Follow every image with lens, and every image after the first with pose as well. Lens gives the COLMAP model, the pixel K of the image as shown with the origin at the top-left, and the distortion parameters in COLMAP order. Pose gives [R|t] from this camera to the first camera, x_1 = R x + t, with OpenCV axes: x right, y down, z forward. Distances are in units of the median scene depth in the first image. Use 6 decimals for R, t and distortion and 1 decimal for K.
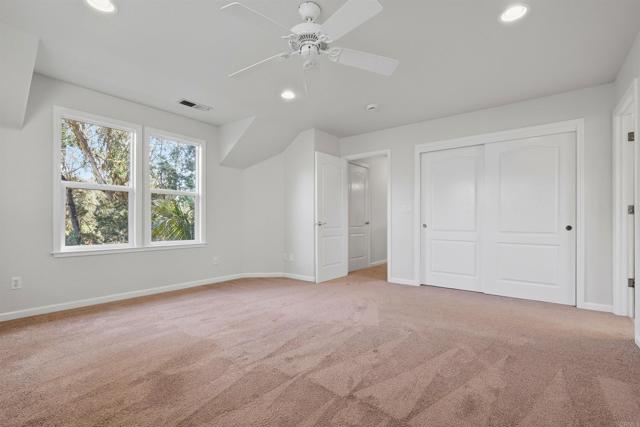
lens RADIAL K [[293.3, 0, 318.0], [0, 293.3, 222.1], [0, 0, 1]] dist [-0.020654, 0.000100]
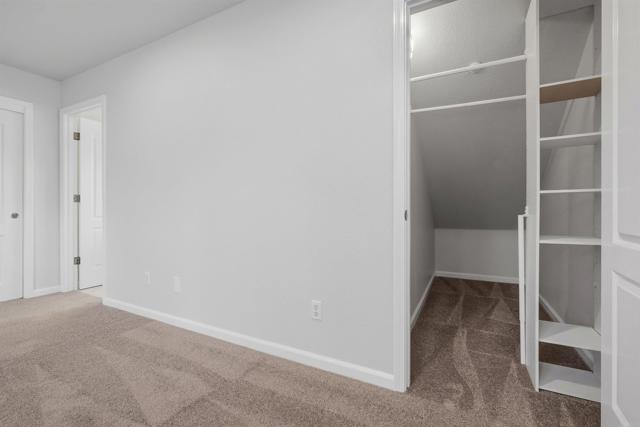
lens RADIAL K [[285.9, 0, 319.4], [0, 285.9, 211.1], [0, 0, 1]] dist [-0.000973, -0.000173]
pose [[-0.205265, -0.007889, 0.978675, -0.232490], [-0.000352, 0.999968, 0.007987, -0.002347], [-0.978706, 0.001295, -0.205262, 0.240529]]
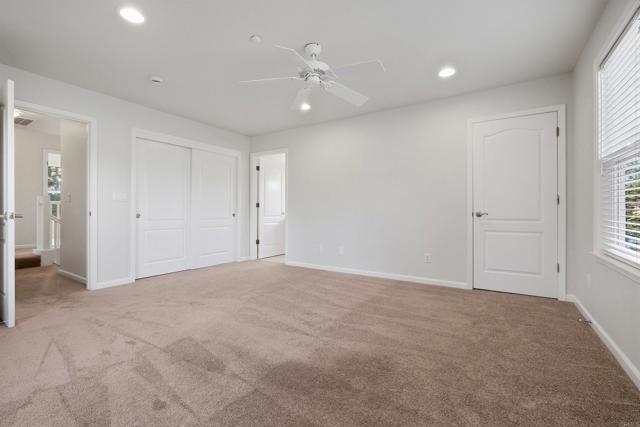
lens RADIAL K [[285.9, 0, 319.4], [0, 285.9, 211.1], [0, 0, 1]] dist [-0.000973, -0.000173]
pose [[-0.106438, -0.001550, 0.994318, -0.834086], [-0.000243, 0.999999, 0.001533, -0.005511], [-0.994319, -0.000079, -0.106438, 0.709307]]
